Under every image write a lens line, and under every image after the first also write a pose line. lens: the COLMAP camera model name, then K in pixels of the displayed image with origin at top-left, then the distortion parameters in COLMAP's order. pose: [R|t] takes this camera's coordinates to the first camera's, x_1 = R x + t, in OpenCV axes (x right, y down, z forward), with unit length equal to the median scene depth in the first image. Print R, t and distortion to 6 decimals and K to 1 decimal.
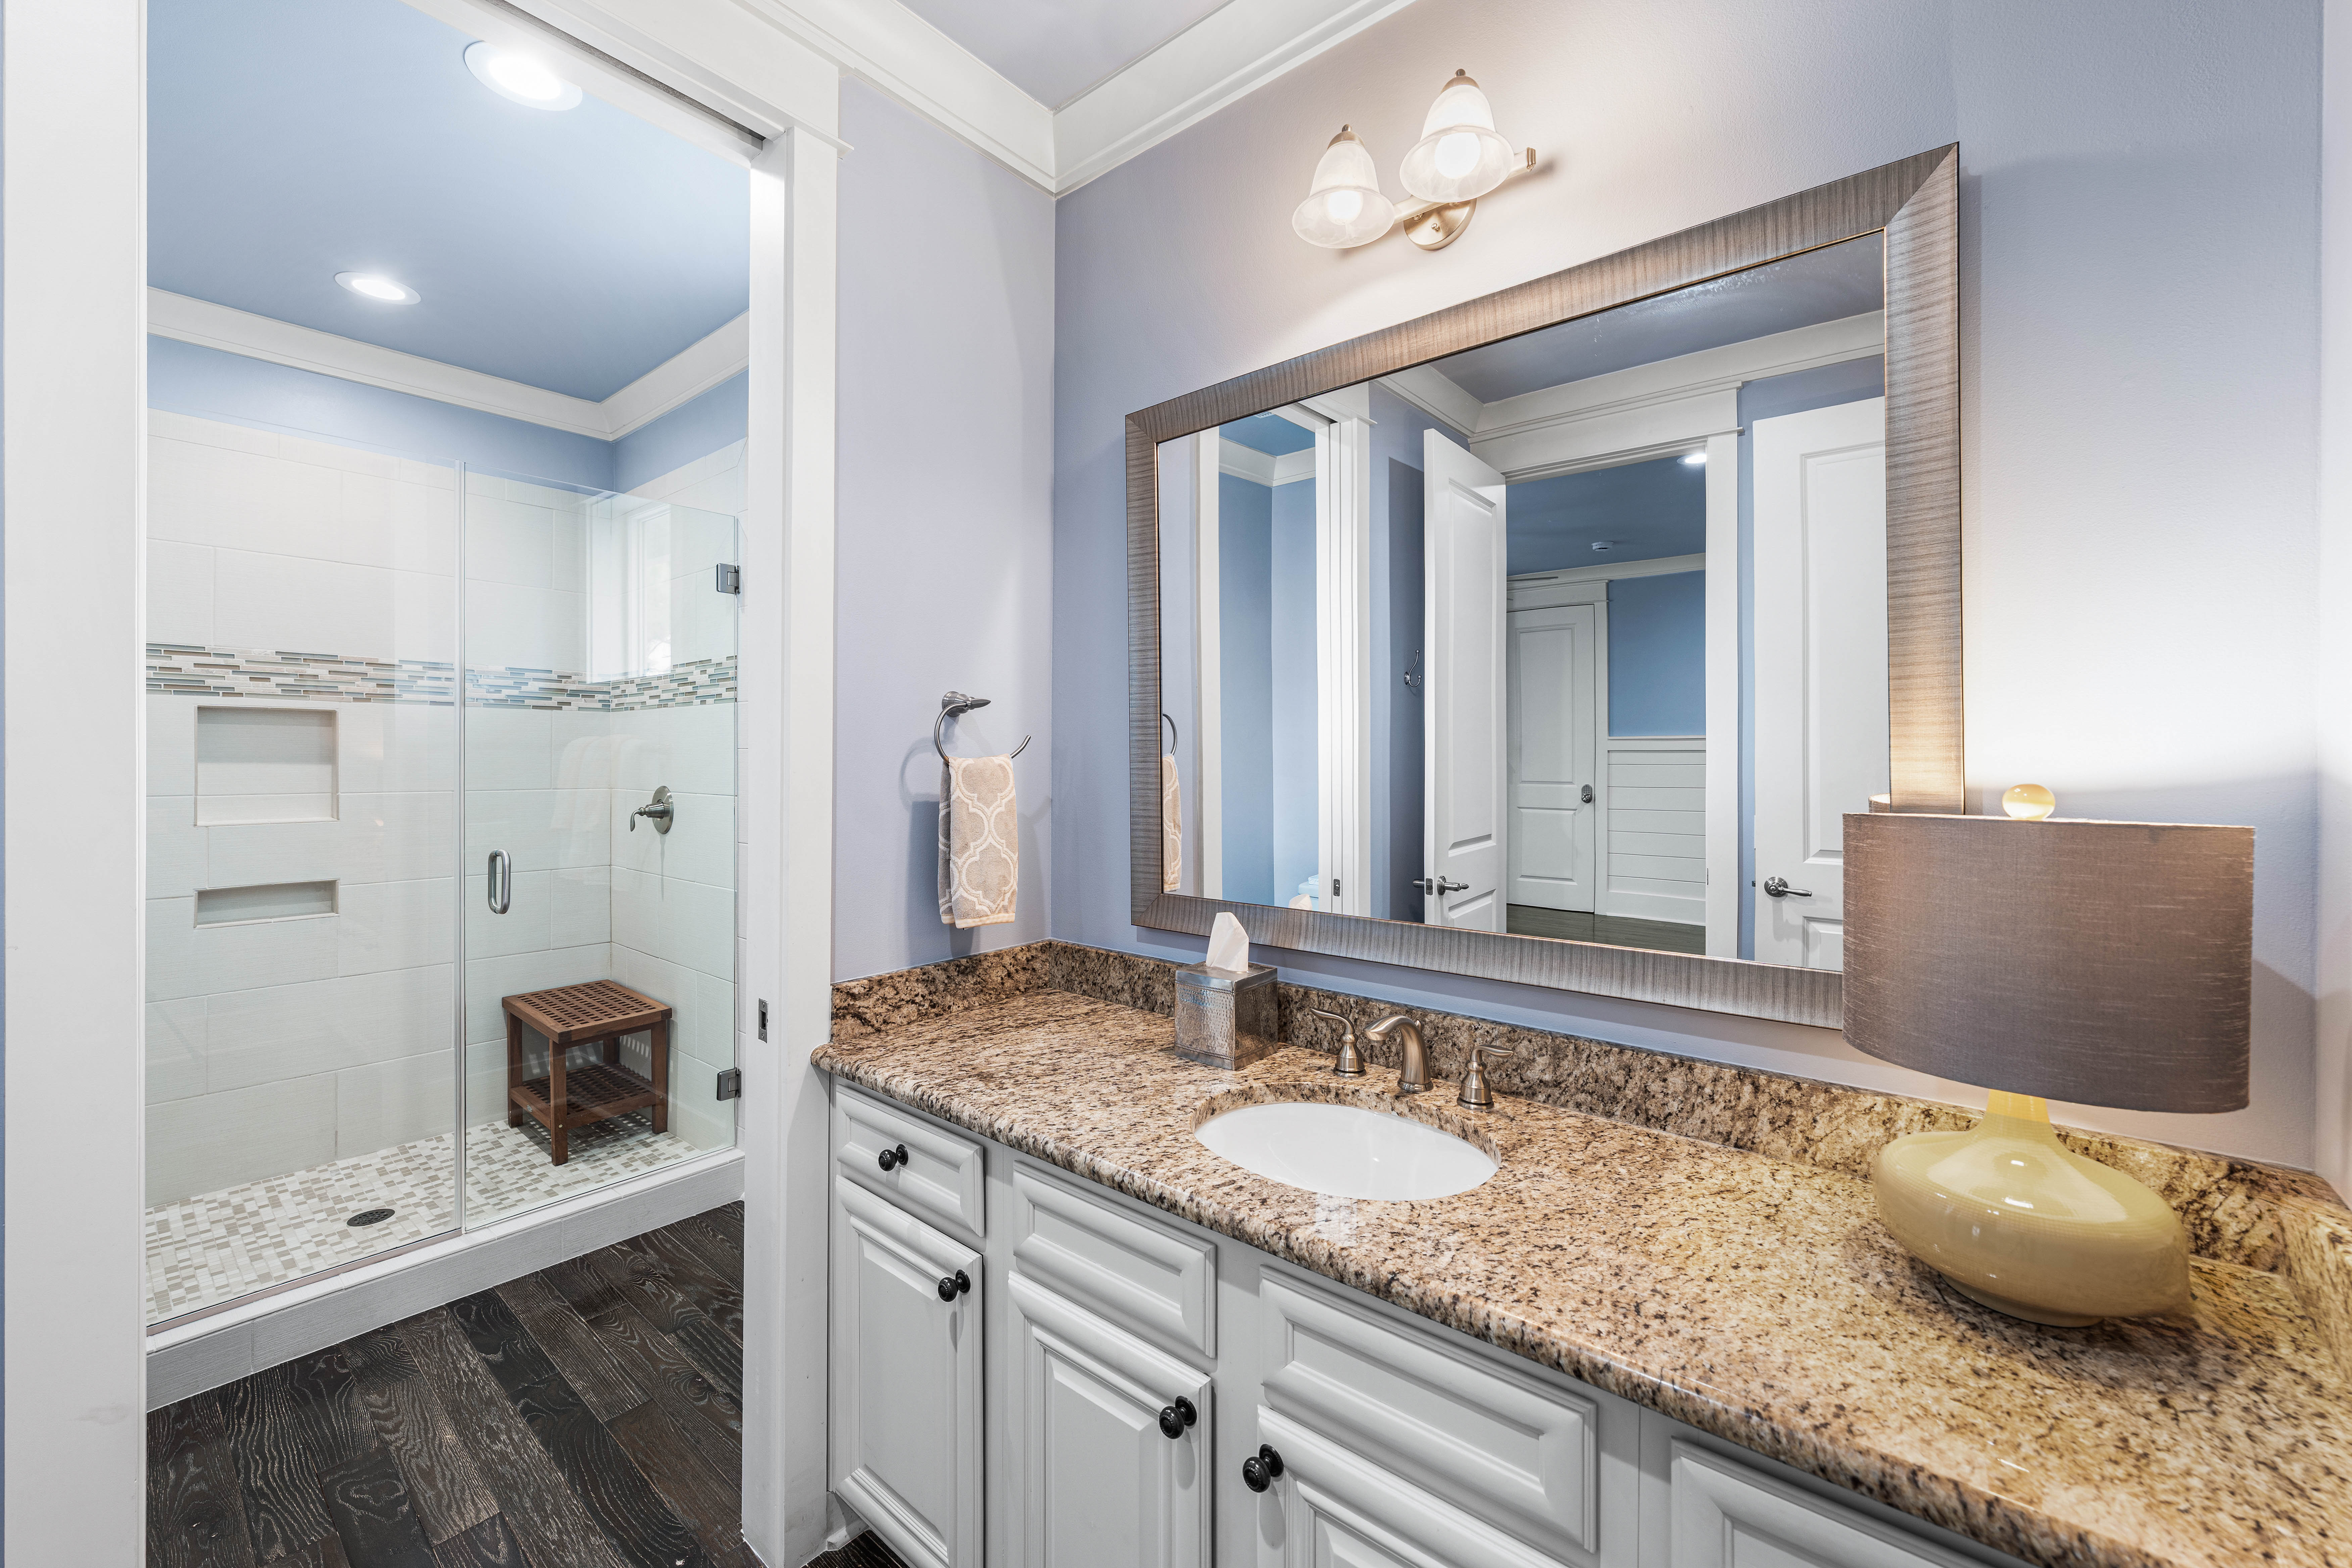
lens RADIAL K [[935.6, 0, 1167.0], [0, 935.6, 767.4], [0, 0, 1]] dist [0.001457, -0.001024]
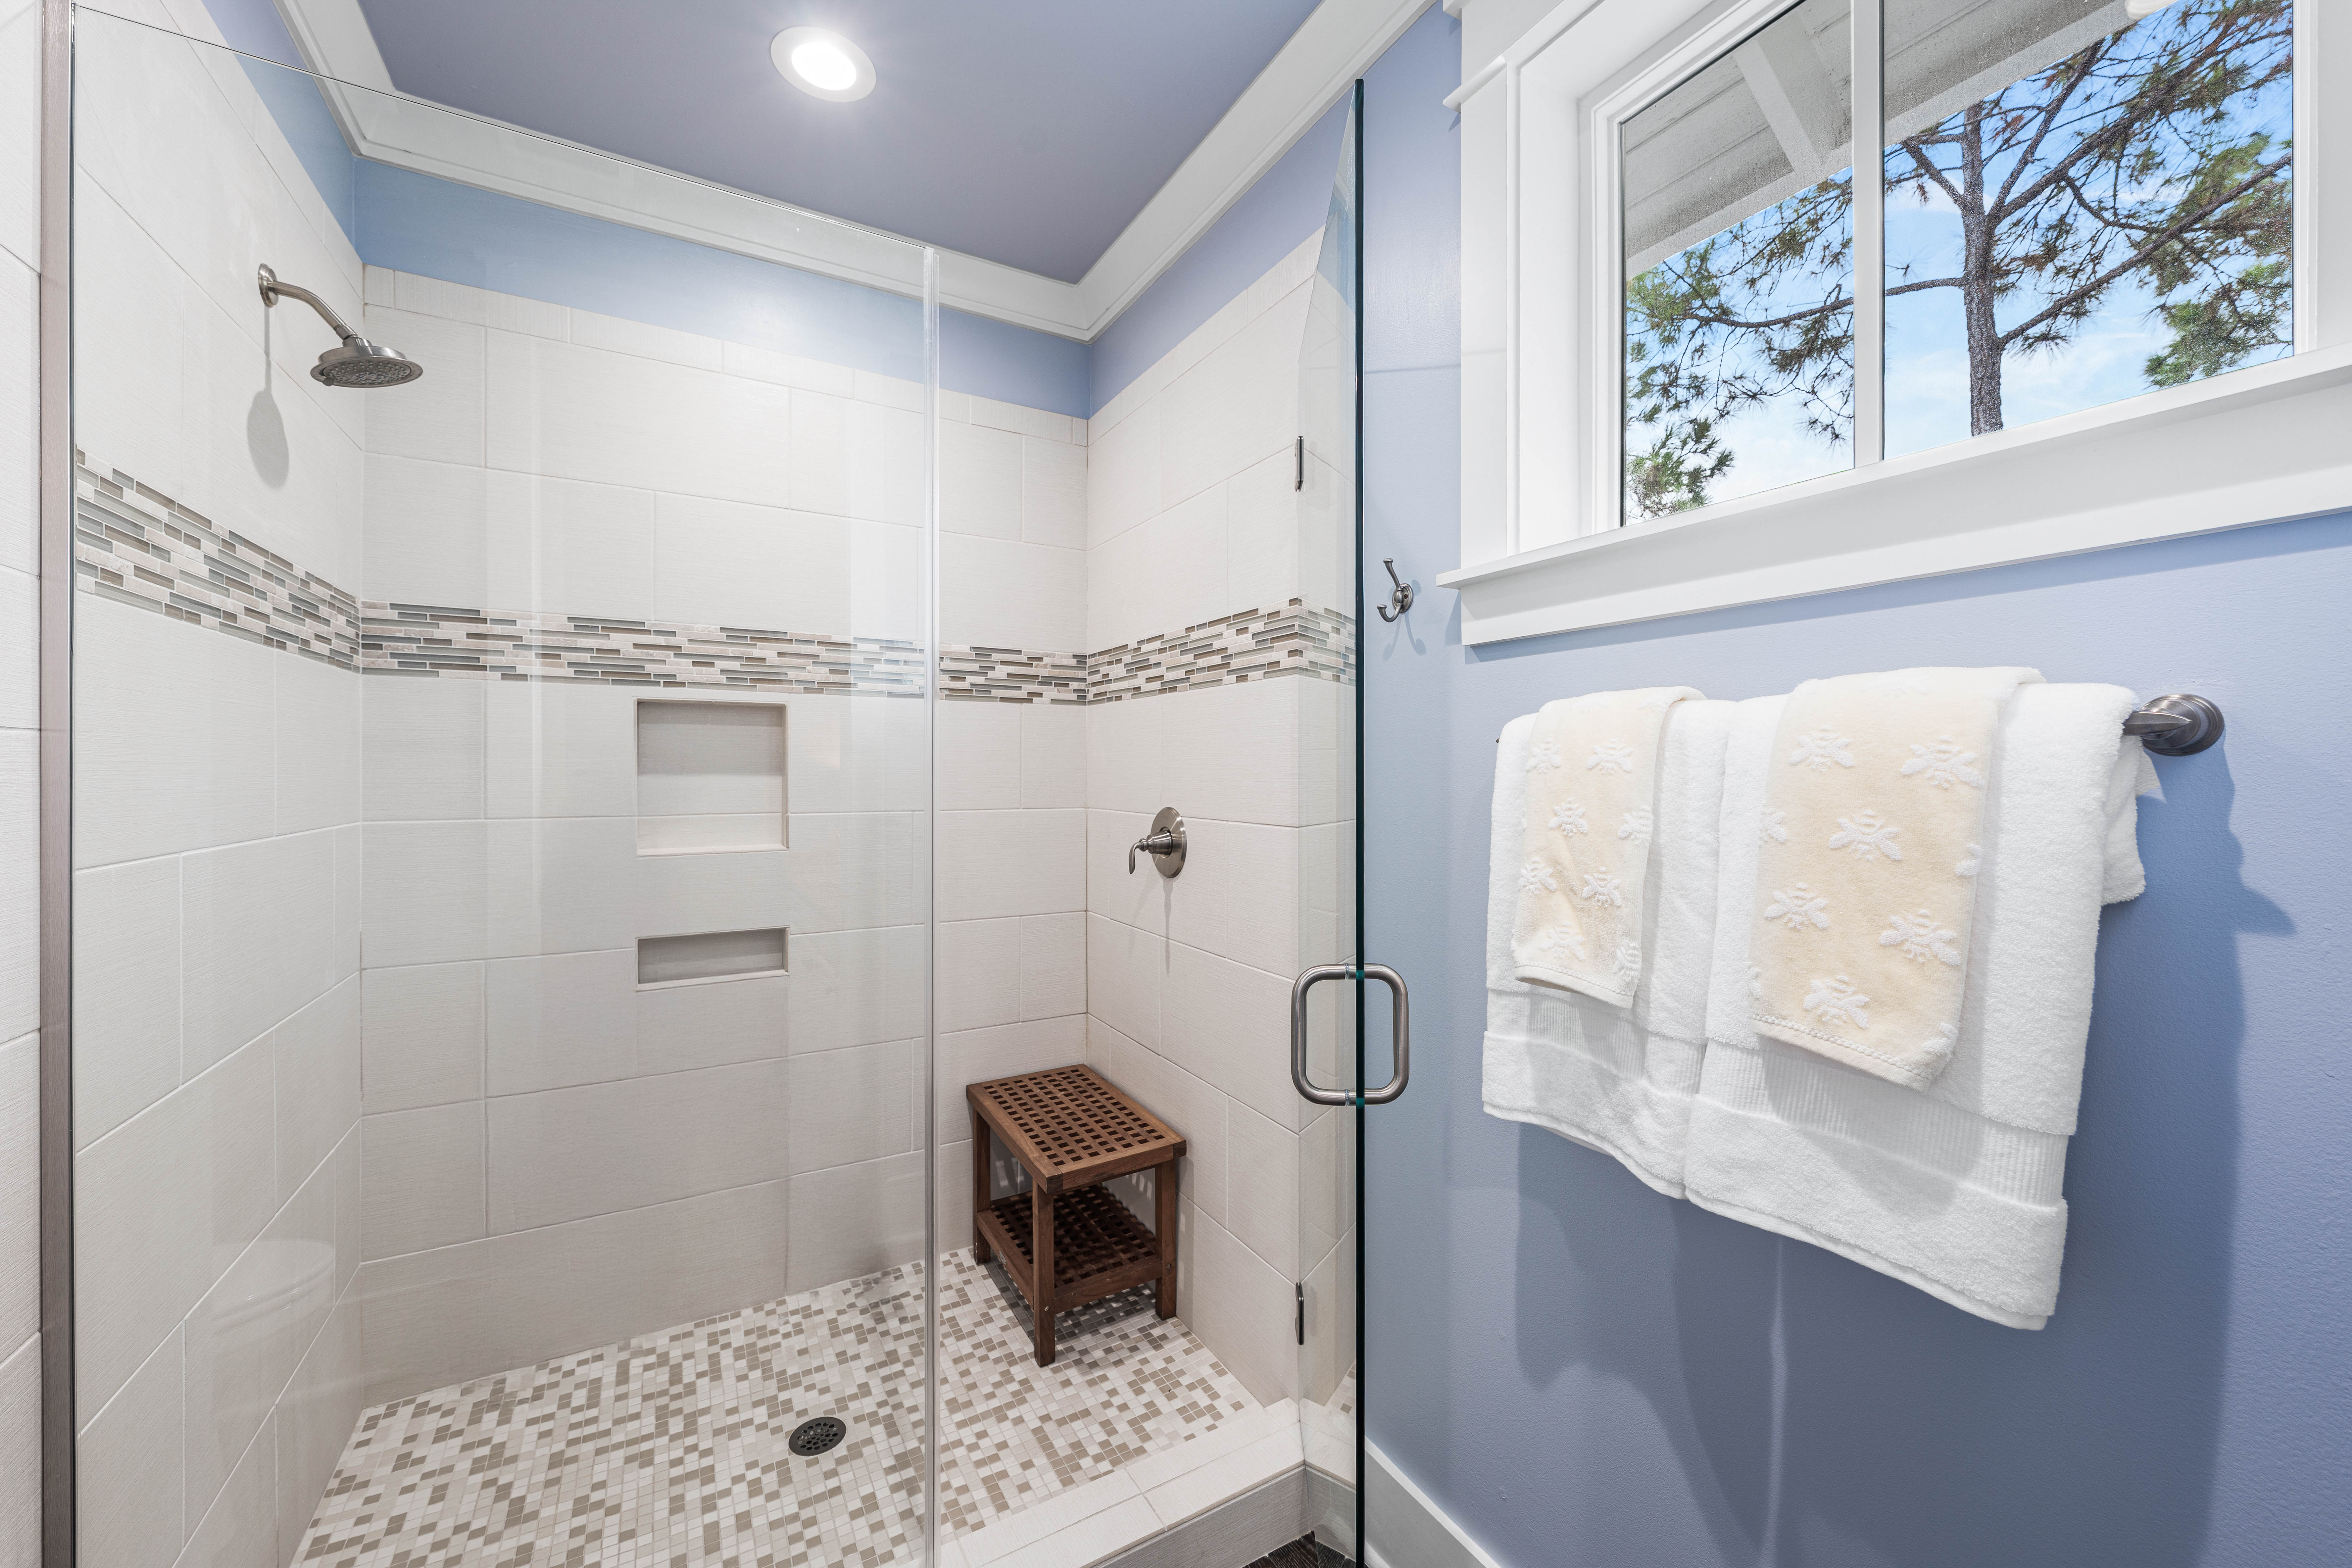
lens RADIAL K [[935.6, 0, 1184.4], [0, 935.6, 778.4], [0, 0, 1]] dist [0.001457, -0.001024]
pose [[0.937164, 0.001527, -0.348887, -0.310056], [-0.000936, 0.999998, 0.001862, -0.002741], [0.348889, -0.001418, 0.937163, 0.389232]]
